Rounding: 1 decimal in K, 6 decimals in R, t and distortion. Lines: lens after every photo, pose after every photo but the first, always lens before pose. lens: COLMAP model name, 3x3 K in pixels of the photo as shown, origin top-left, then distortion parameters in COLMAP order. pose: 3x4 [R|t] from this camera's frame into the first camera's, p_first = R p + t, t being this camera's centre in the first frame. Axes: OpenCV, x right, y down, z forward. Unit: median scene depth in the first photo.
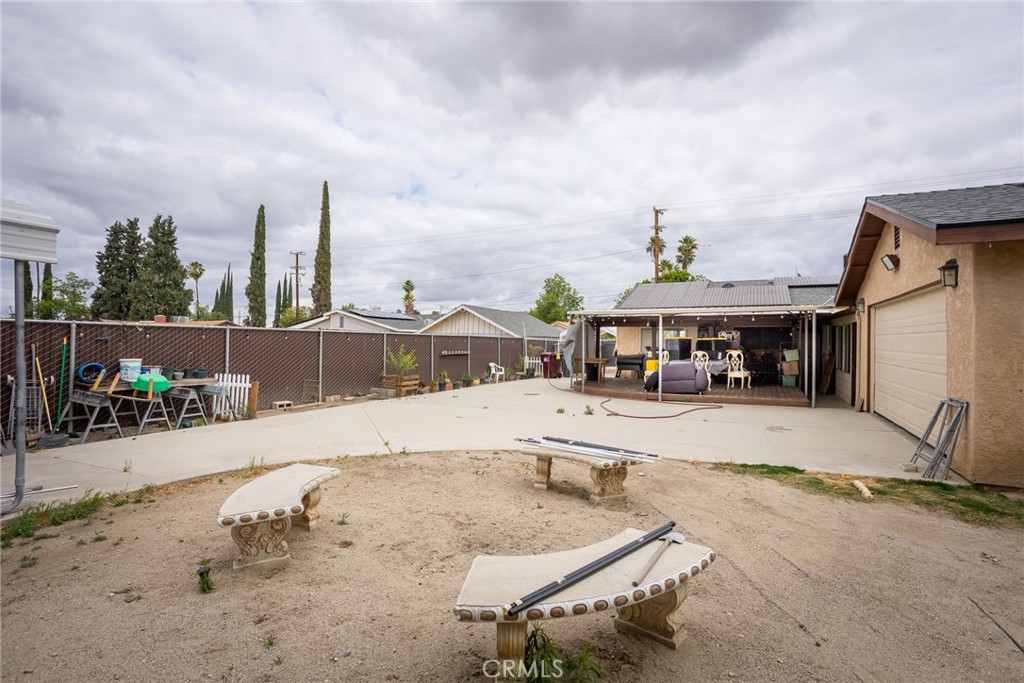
lens RADIAL K [[506.1, 0, 505.4], [0, 506.1, 324.2], [0, 0, 1]] dist [-0.025254, 0.010045]
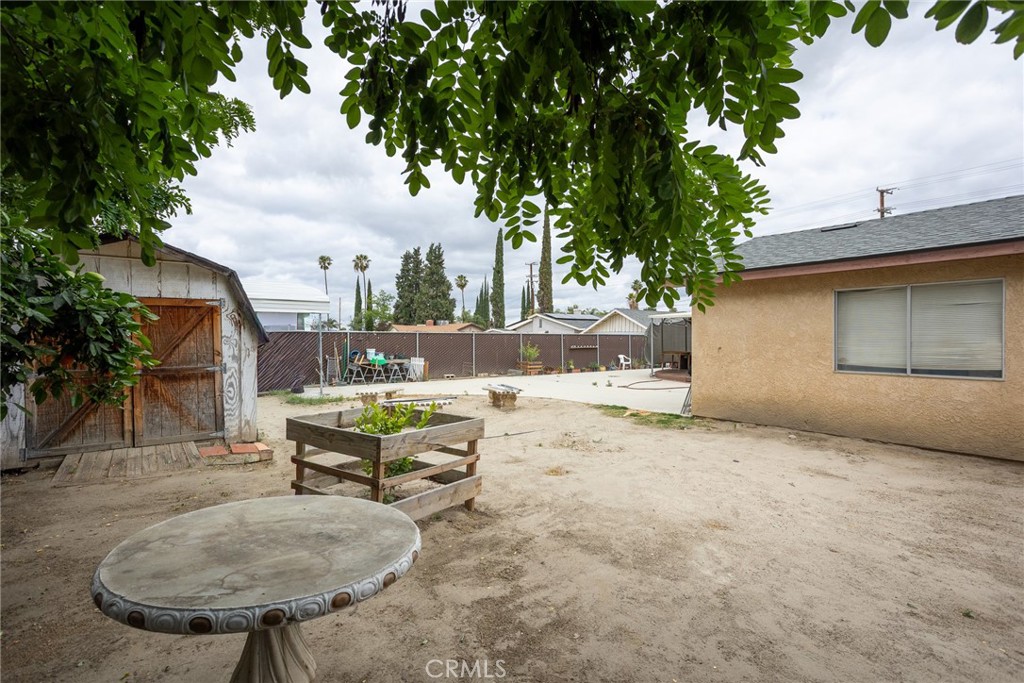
lens RADIAL K [[485.0, 0, 516.0], [0, 485.0, 343.0], [0, 0, 1]] dist [-0.003928, 0.003423]
pose [[0.895815, -0.002234, -0.444423, 0.079924], [0.022993, 0.998881, 0.041326, -0.003047], [0.443833, -0.047240, 0.894864, -0.062503]]
